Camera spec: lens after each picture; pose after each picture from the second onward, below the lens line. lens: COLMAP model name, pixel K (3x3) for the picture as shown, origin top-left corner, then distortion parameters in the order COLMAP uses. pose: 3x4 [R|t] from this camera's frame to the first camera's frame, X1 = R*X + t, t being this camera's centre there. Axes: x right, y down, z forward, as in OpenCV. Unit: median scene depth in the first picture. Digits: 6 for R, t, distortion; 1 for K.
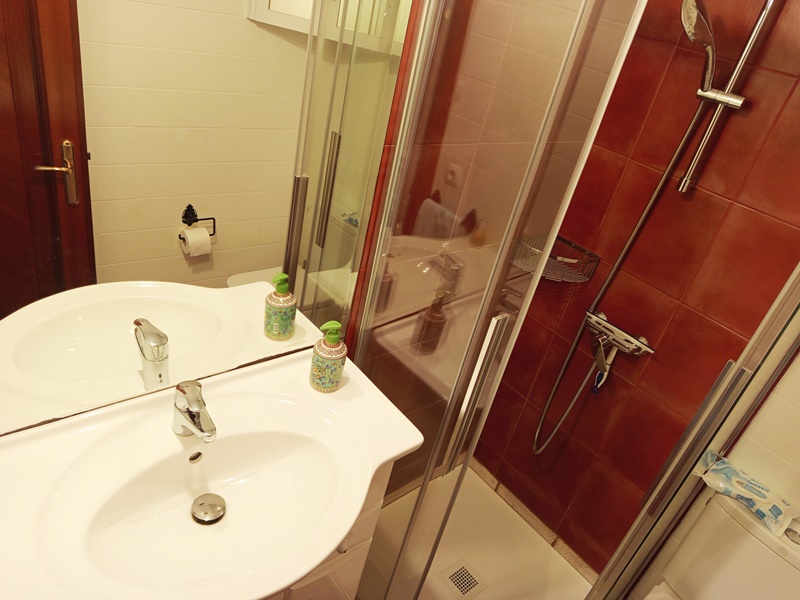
lens RADIAL K [[559.4, 0, 402.4], [0, 559.4, 292.2], [0, 0, 1]] dist [0.040044, -0.058268]
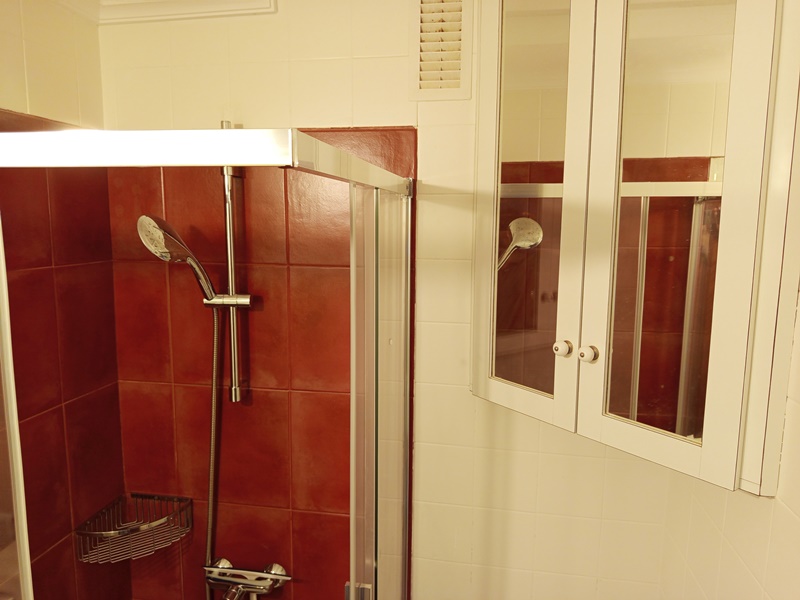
lens RADIAL K [[559.4, 0, 402.6], [0, 559.4, 297.6], [0, 0, 1]] dist [0.040044, -0.058268]
pose [[0.747470, -0.285679, 0.599730, 0.192374], [0.449590, 0.882176, -0.140123, -0.075226], [-0.489037, 0.374370, 0.787839, 0.094901]]
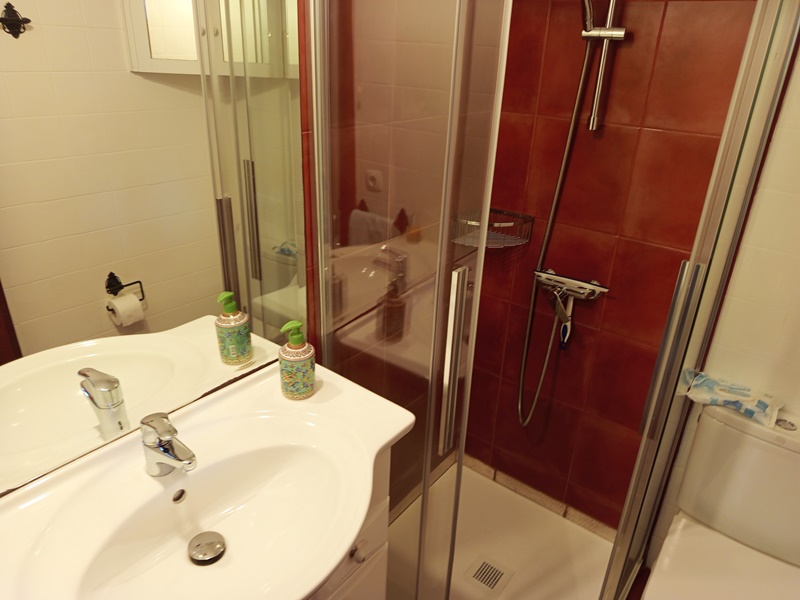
lens RADIAL K [[559.4, 0, 399.6], [0, 559.4, 290.3], [0, 0, 1]] dist [0.040044, -0.058268]
pose [[0.964842, -0.238545, 0.110348, -0.031361], [0.246533, 0.966930, -0.065328, 0.083432], [-0.091115, 0.090235, 0.991744, 0.026208]]
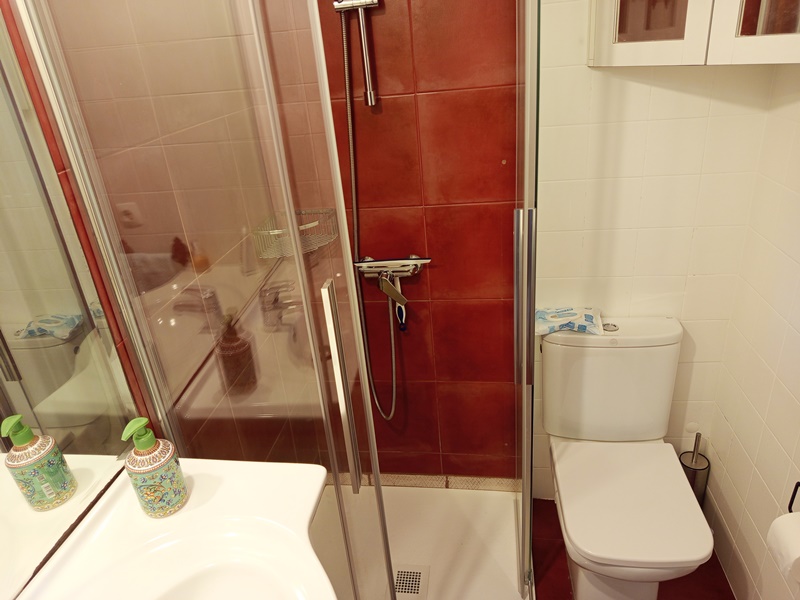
lens RADIAL K [[559.4, 0, 400.5], [0, 559.4, 292.9], [0, 0, 1]] dist [0.040044, -0.058268]
pose [[0.714792, -0.520621, 0.466932, -0.100317], [0.536306, 0.836588, 0.111789, 0.014343], [-0.448829, 0.170513, 0.877199, 0.152823]]
